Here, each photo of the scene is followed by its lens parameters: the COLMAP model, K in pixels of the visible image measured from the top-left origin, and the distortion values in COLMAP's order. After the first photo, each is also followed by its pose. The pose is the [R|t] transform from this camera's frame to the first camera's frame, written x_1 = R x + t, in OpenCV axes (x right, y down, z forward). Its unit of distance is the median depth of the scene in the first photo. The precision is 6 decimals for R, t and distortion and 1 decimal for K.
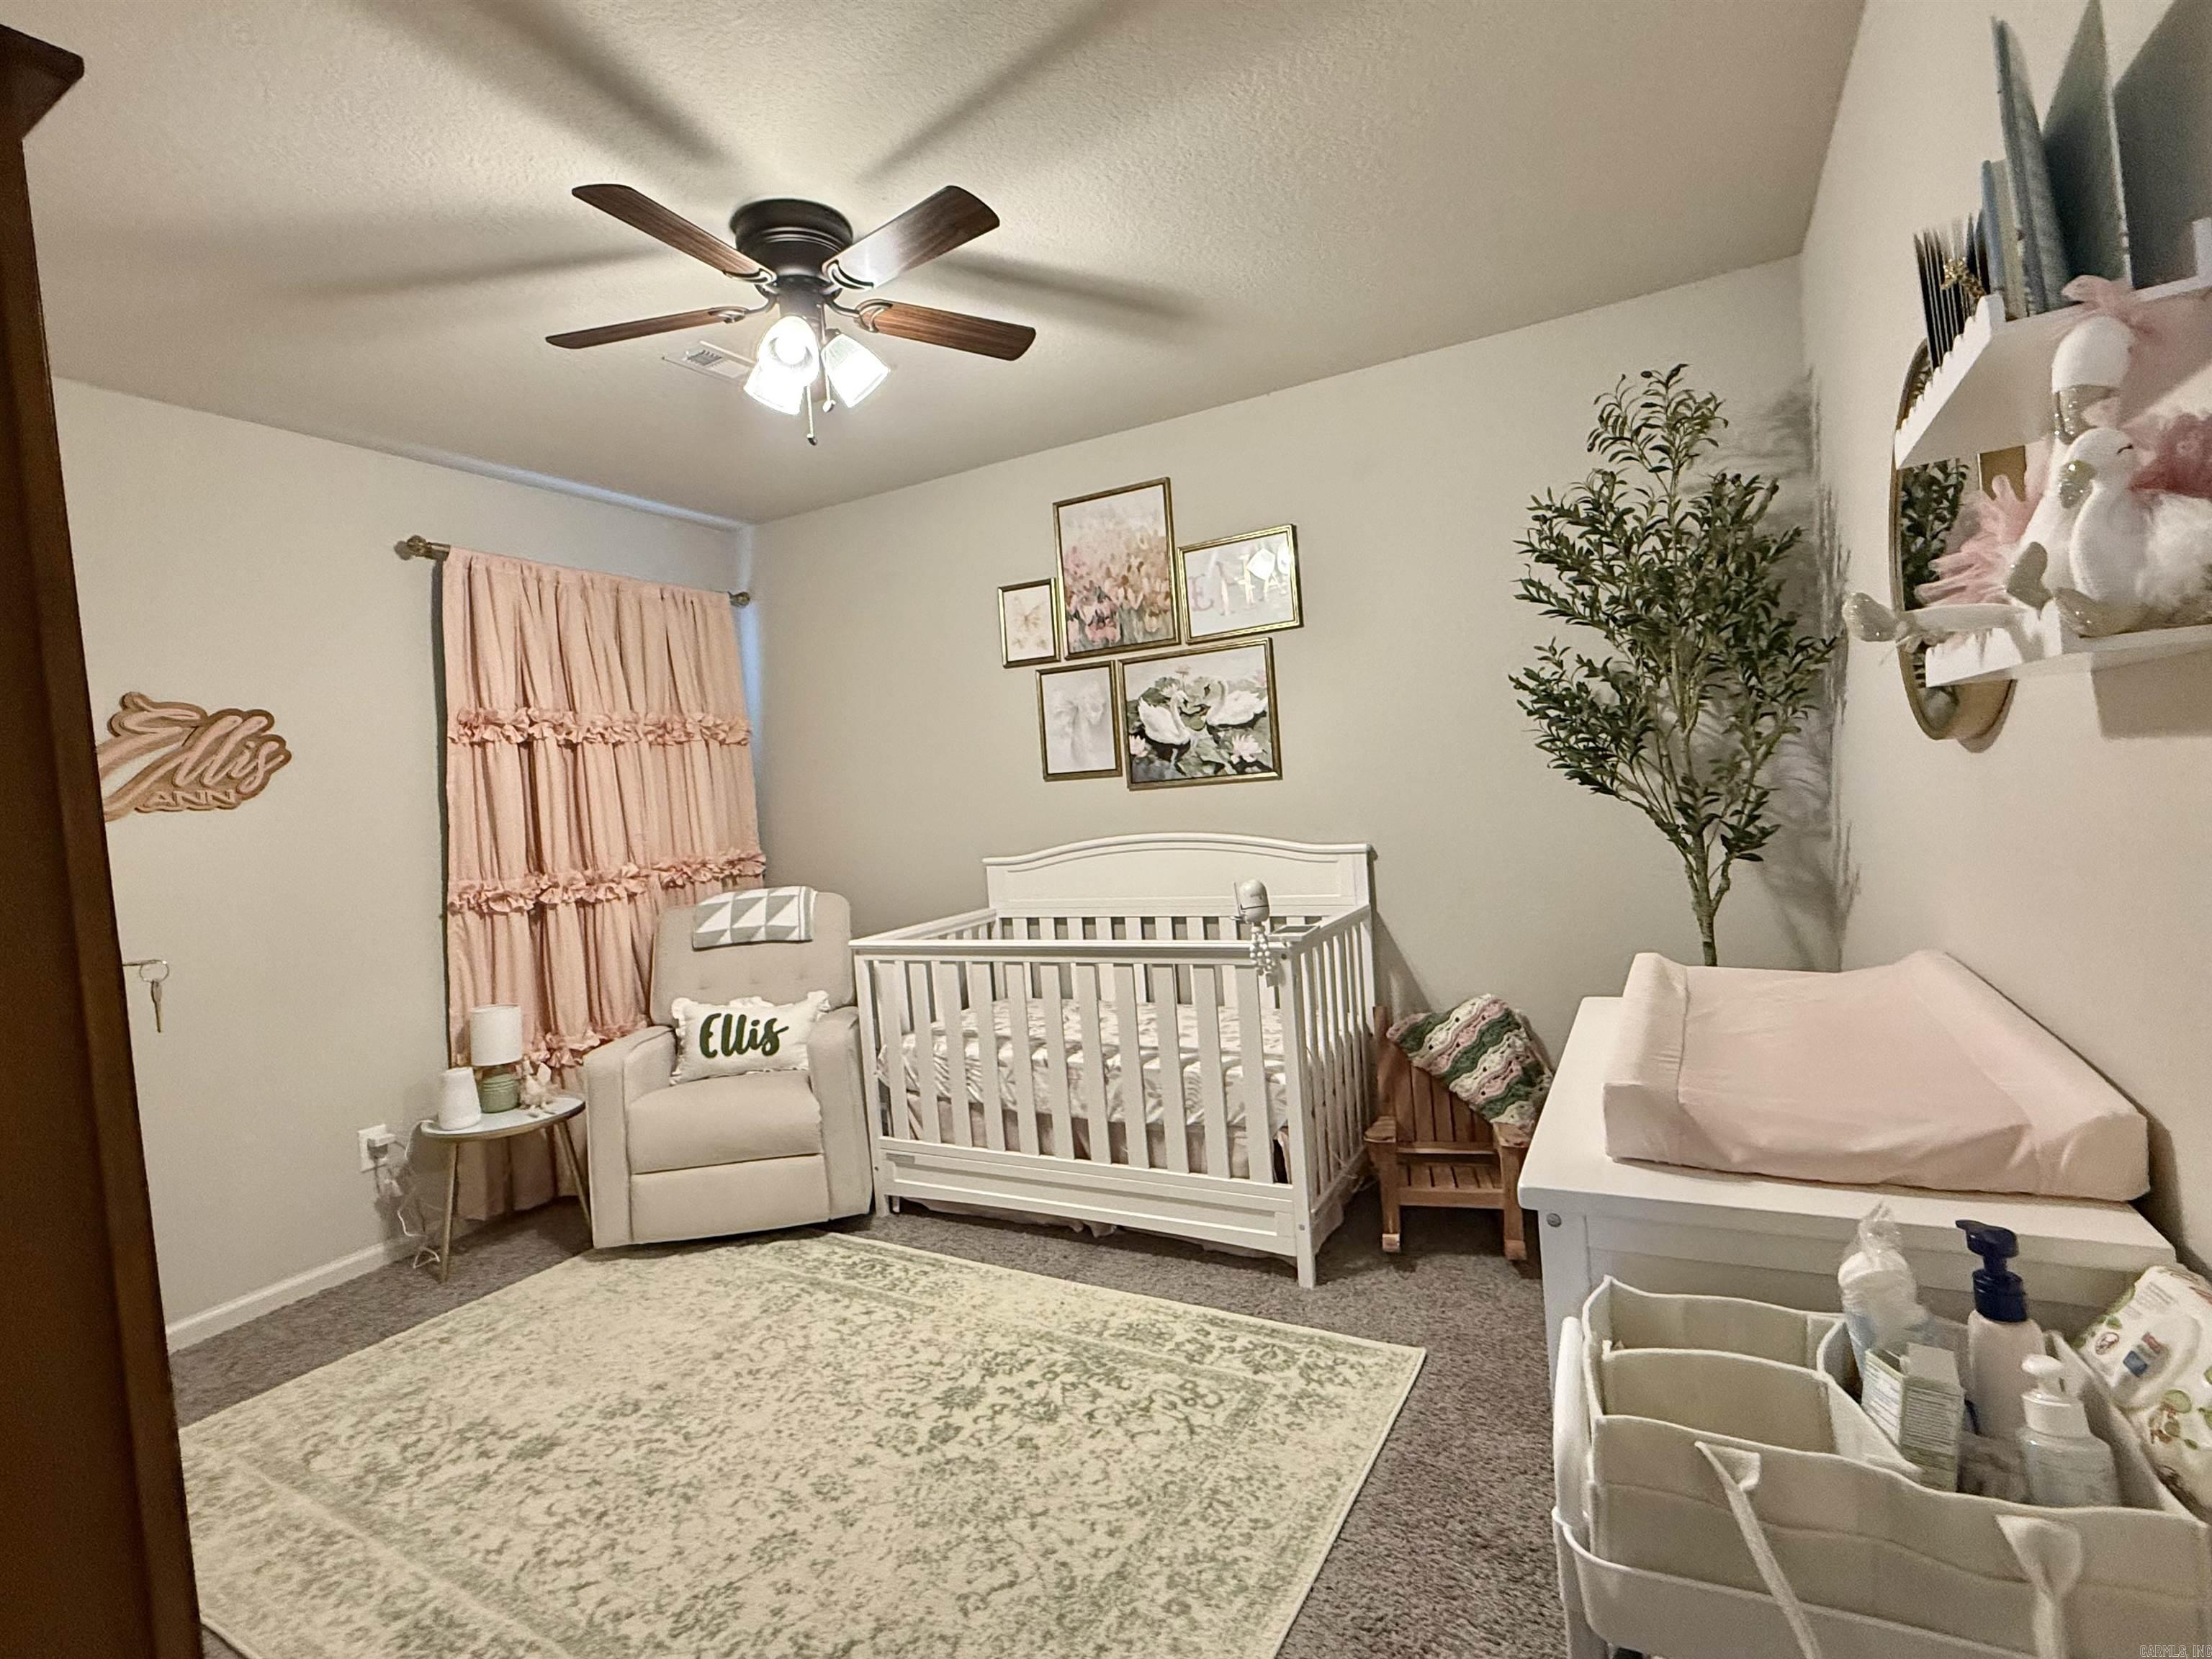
lens RADIAL K [[1054.3, 0, 1095.6], [0, 1054.3, 832.8], [0, 0, 1]] dist [-0.002706, -0.000311]
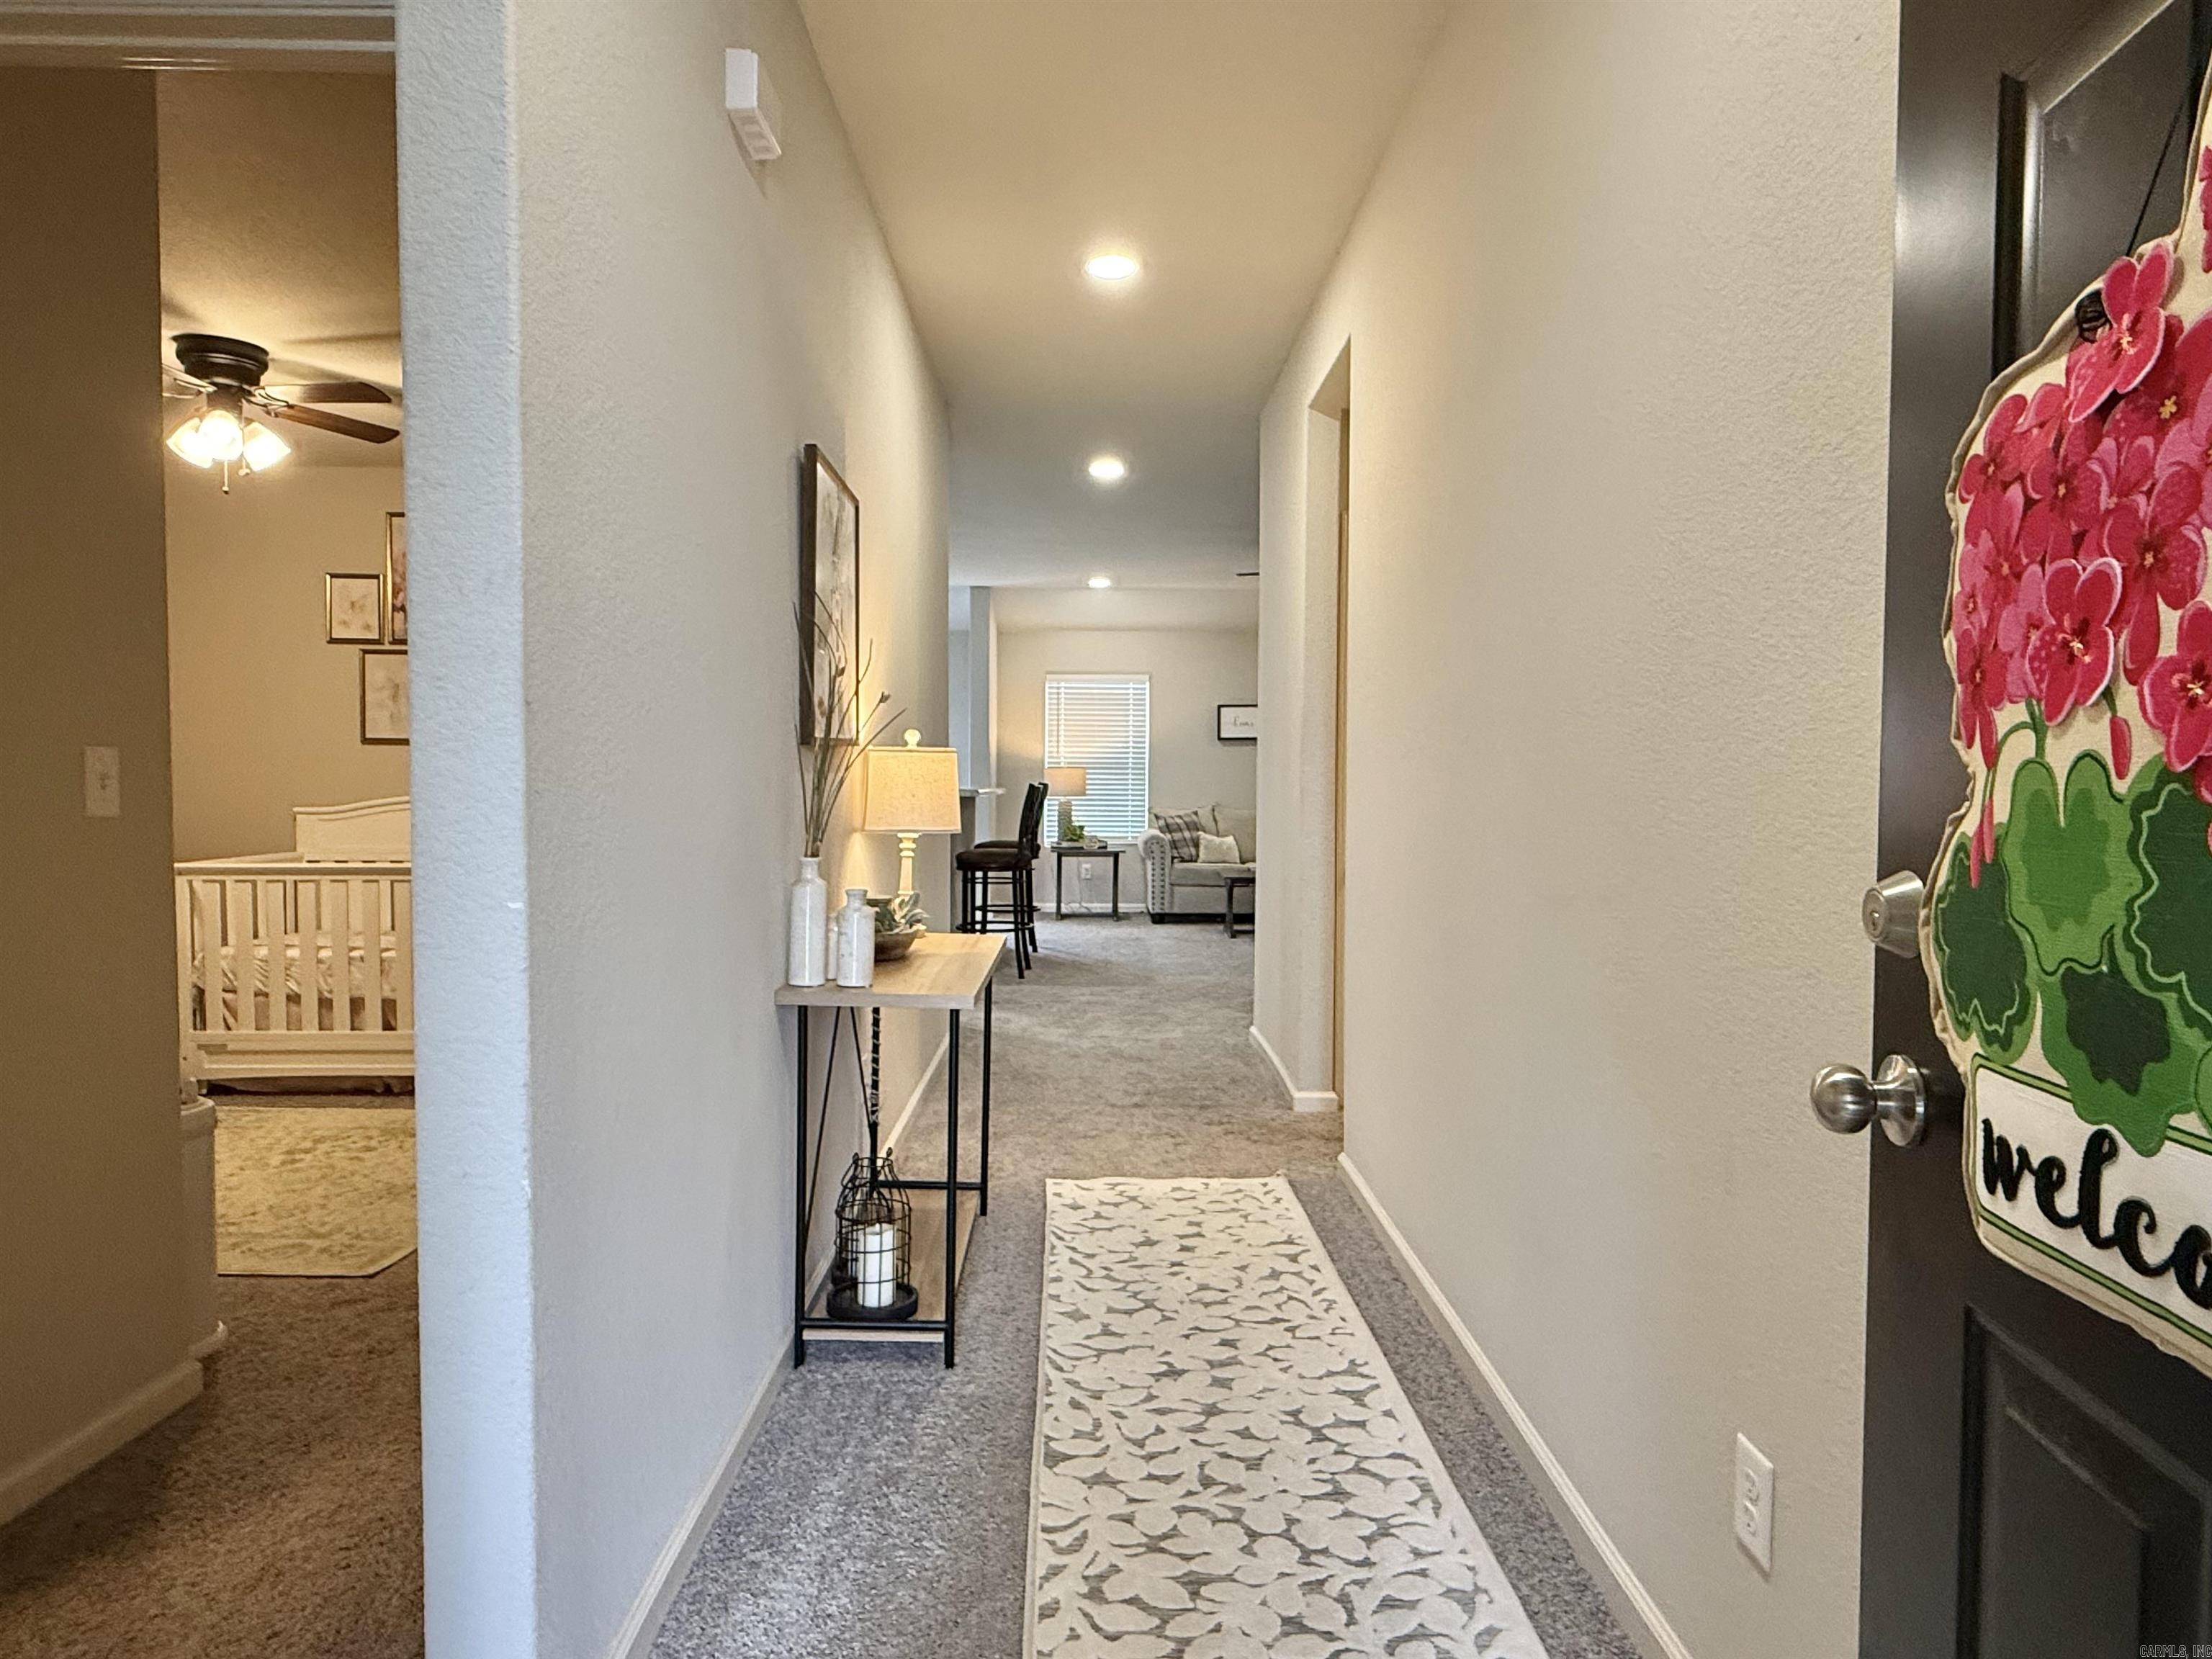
lens RADIAL K [[1345.6, 0, 1106.0], [0, 1345.6, 829.5], [0, 0, 1]] dist [-0.006847, -0.001245]
pose [[0.870001, 0.056037, 0.489855, -0.065420], [-0.045136, 0.998400, -0.034049, 0.071283], [-0.490979, 0.007513, 0.871139, -0.846633]]
